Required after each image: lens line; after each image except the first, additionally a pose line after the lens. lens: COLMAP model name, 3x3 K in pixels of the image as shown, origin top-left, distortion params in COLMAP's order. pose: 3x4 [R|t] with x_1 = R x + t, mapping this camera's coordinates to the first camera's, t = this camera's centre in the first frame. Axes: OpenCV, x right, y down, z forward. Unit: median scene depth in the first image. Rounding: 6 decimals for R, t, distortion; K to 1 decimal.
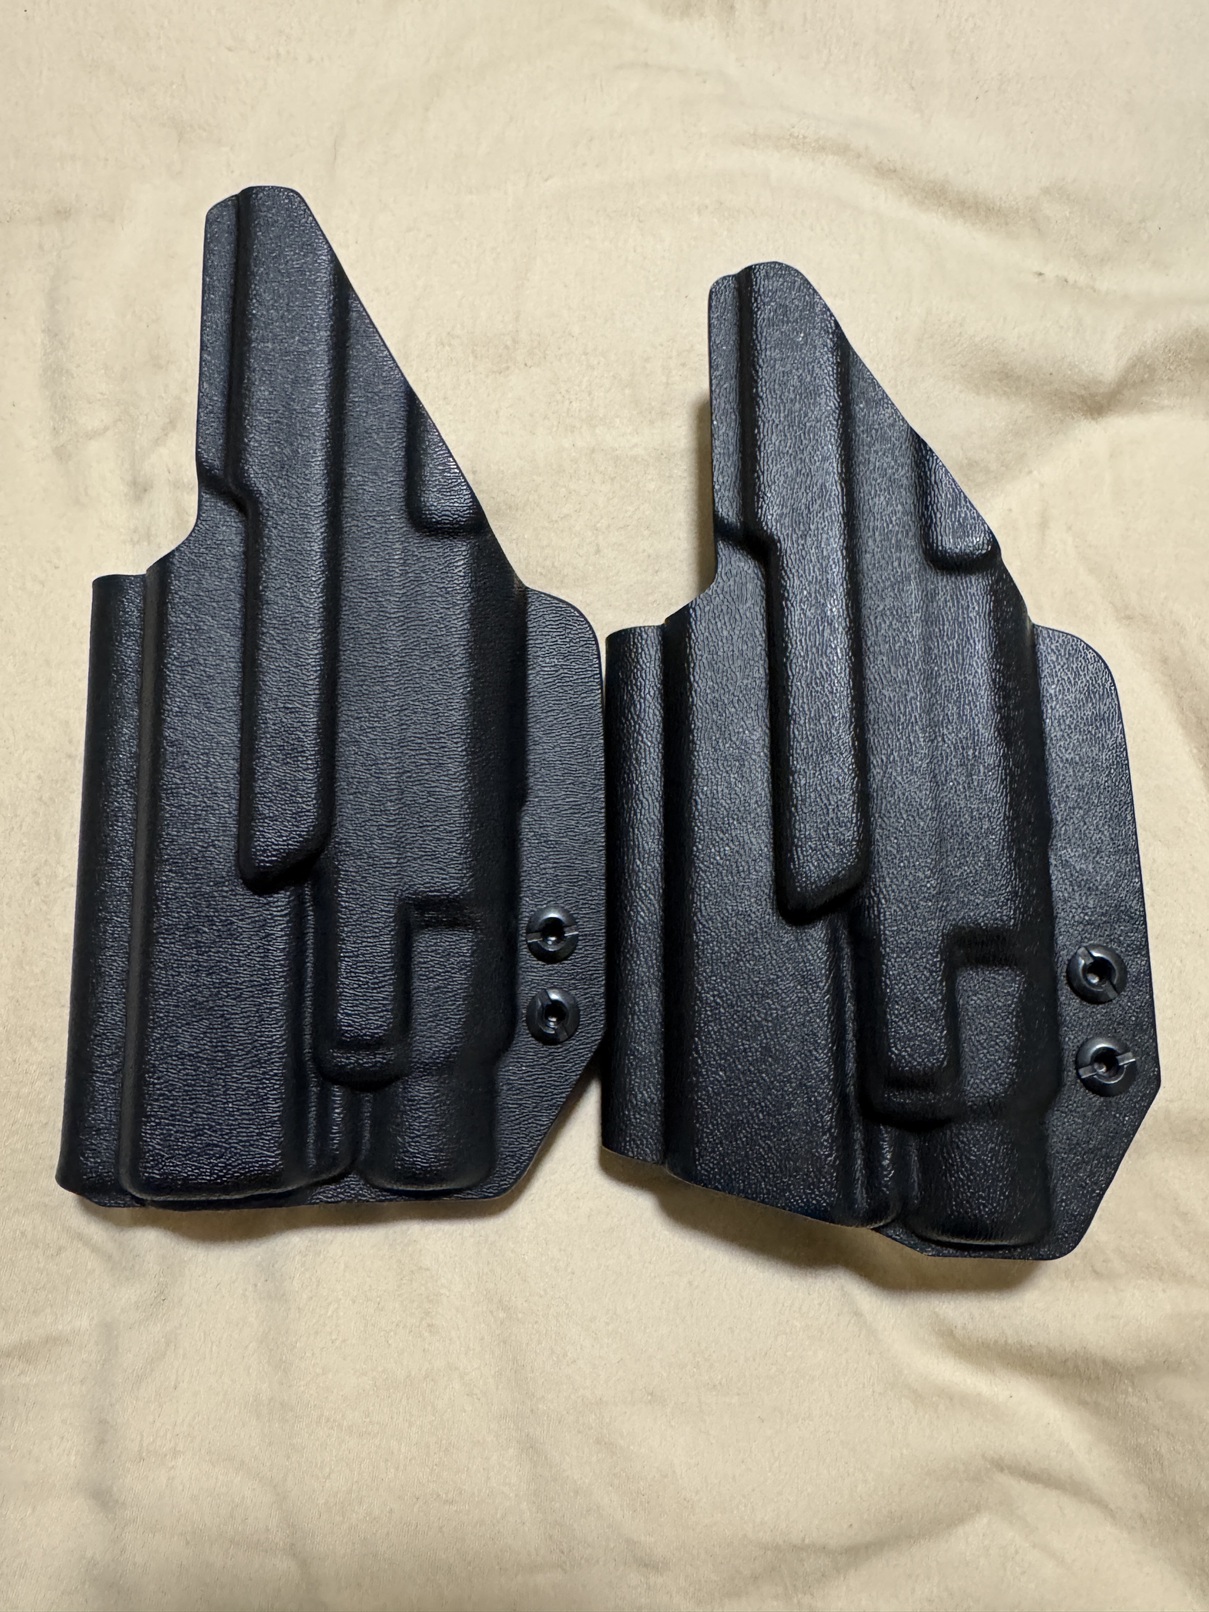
lens RADIAL K [[1175.8, 0, 599.0], [0, 1175.8, 720.3], [0, 0, 1]] dist [-0.005240, 0.001225]
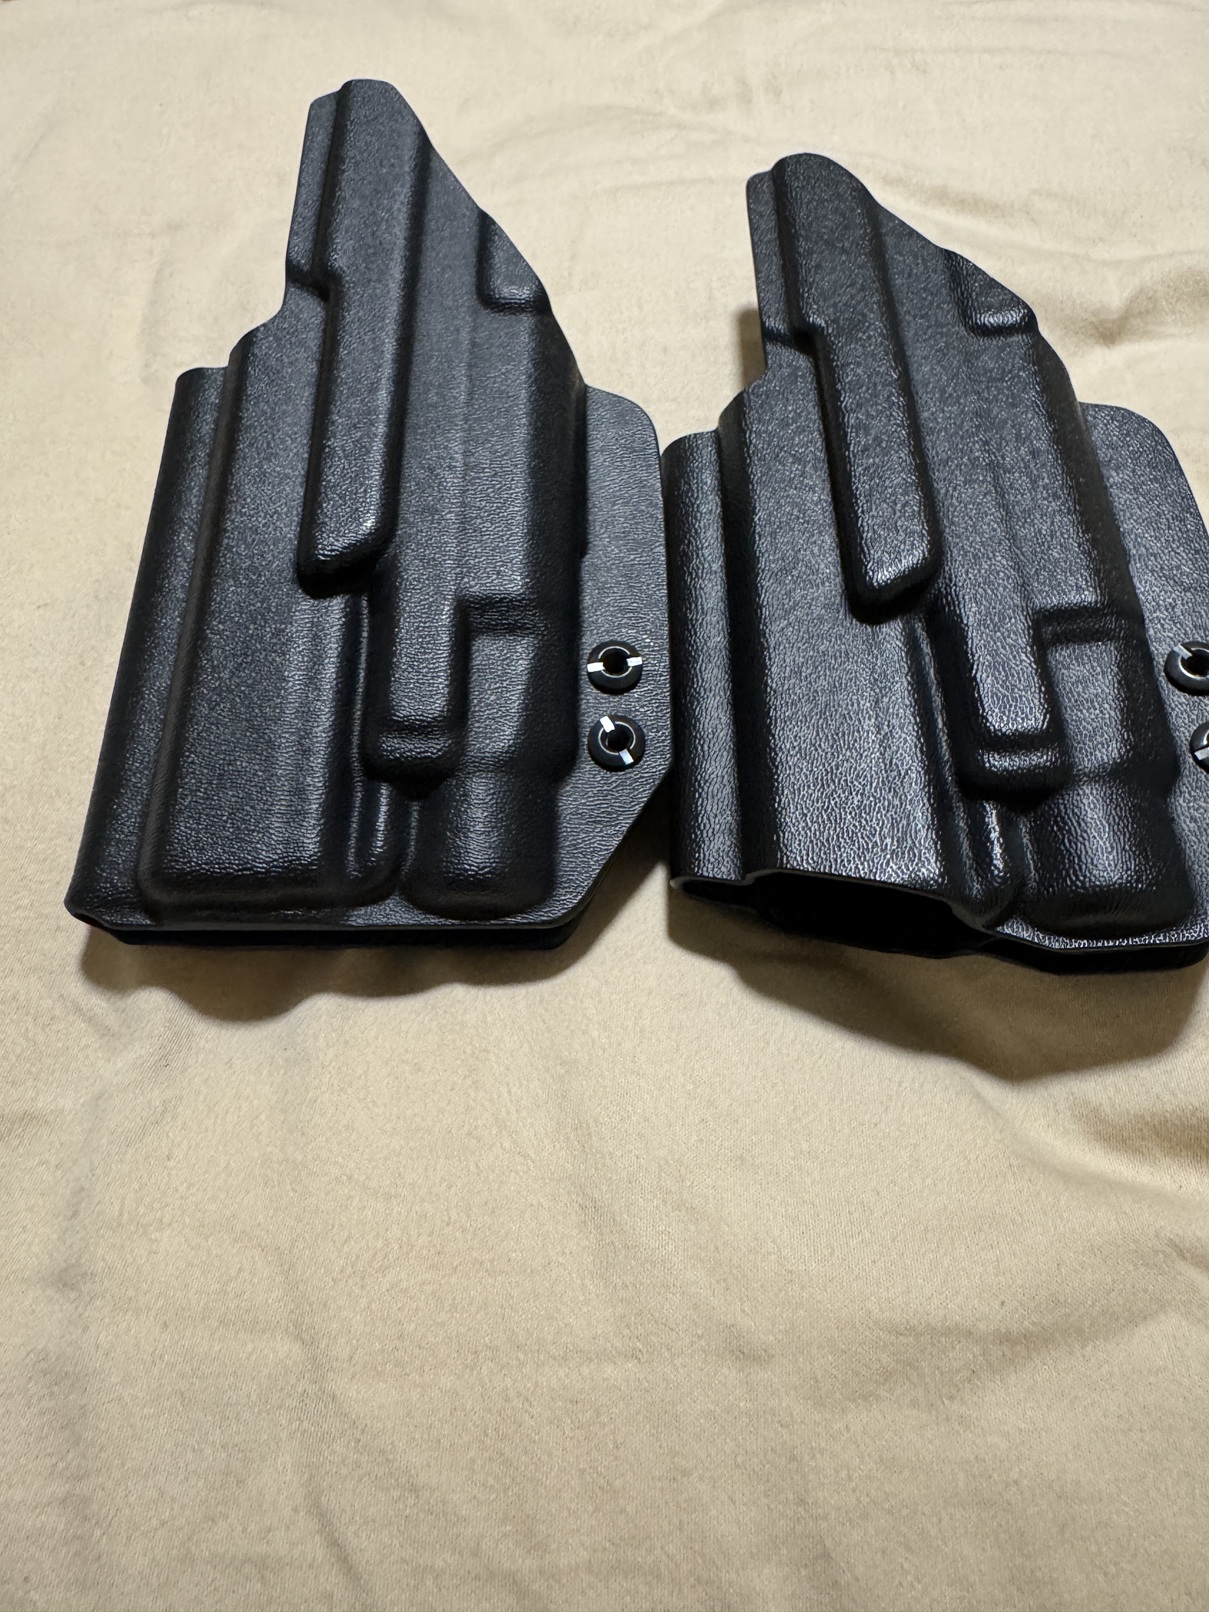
lens RADIAL K [[1175.8, 0, 599.0], [0, 1175.8, 720.3], [0, 0, 1]] dist [-0.005240, 0.001225]
pose [[0.999764, -0.011098, -0.018670, -0.034614], [0.004355, 0.944570, -0.328280, 0.528936], [0.021279, 0.328121, 0.944396, 0.110927]]
